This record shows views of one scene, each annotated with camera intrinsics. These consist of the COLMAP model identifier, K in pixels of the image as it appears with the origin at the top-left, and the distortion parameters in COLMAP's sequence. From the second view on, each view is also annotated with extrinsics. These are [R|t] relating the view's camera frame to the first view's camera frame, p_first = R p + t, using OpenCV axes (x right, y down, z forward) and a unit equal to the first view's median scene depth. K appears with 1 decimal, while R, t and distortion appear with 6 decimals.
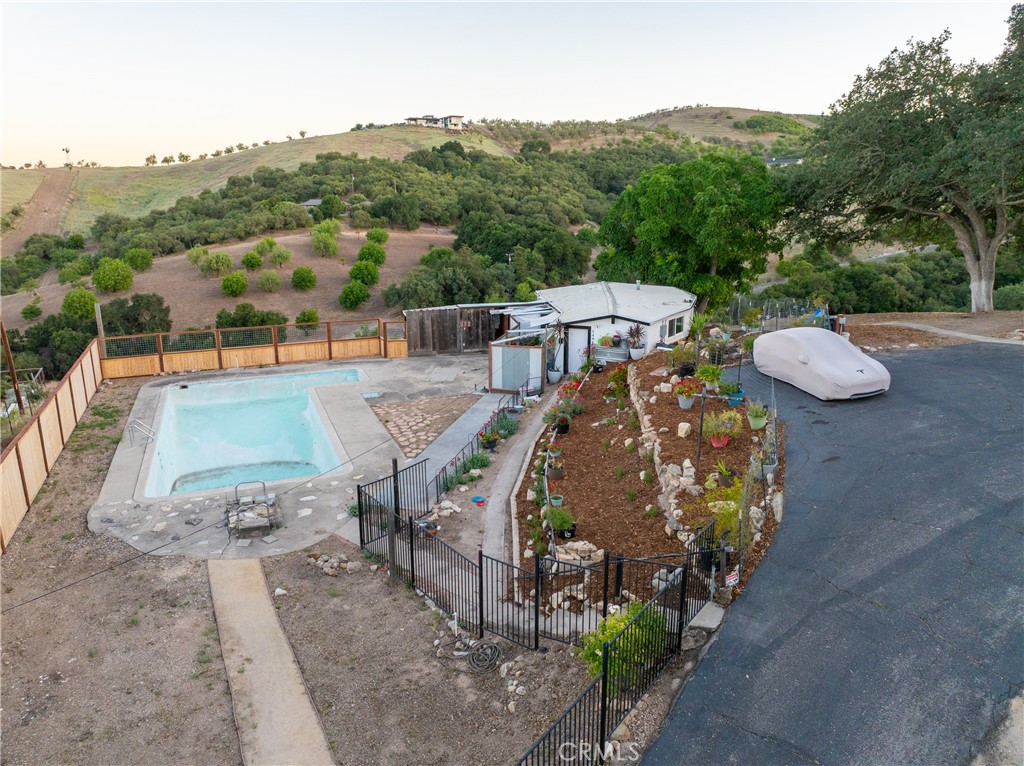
lens RADIAL K [[718.1, 0, 515.6], [0, 718.1, 377.0], [0, 0, 1]] dist [-0.038474, 0.003445]
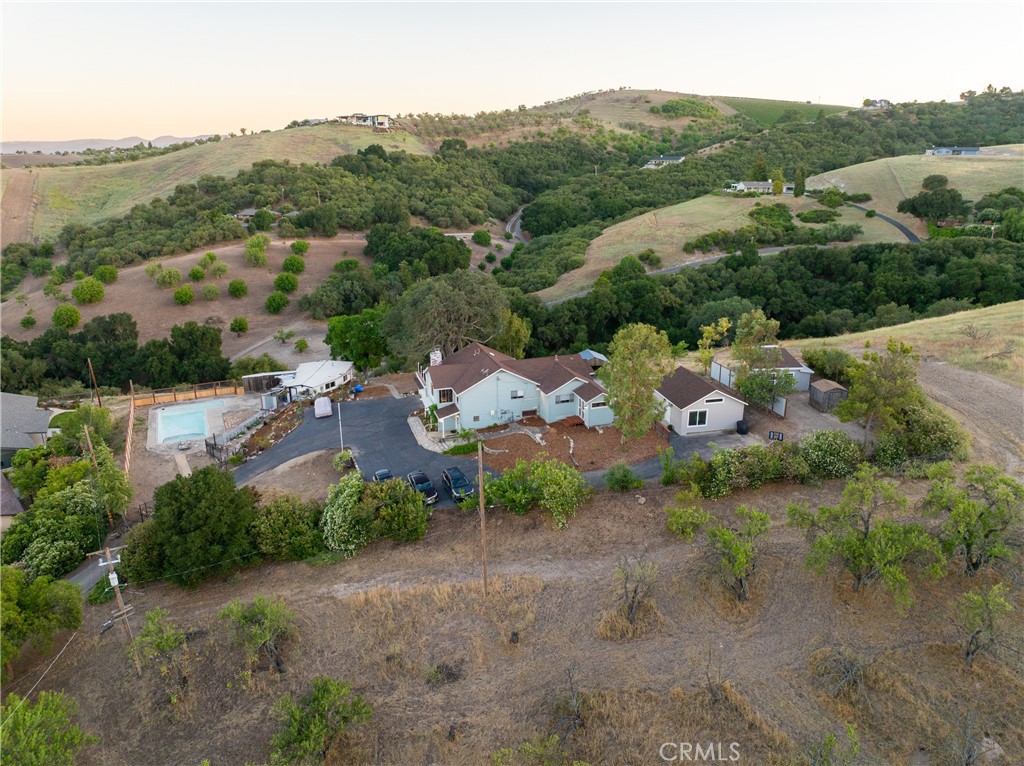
lens RADIAL K [[718.1, 0, 515.6], [0, 718.1, 377.0], [0, 0, 1]] dist [-0.038474, 0.003445]
pose [[0.998472, -0.018027, 0.052245, 0.095810], [0.015125, 0.998349, 0.055412, -0.029447], [-0.053158, -0.054537, 0.997096, -0.228827]]
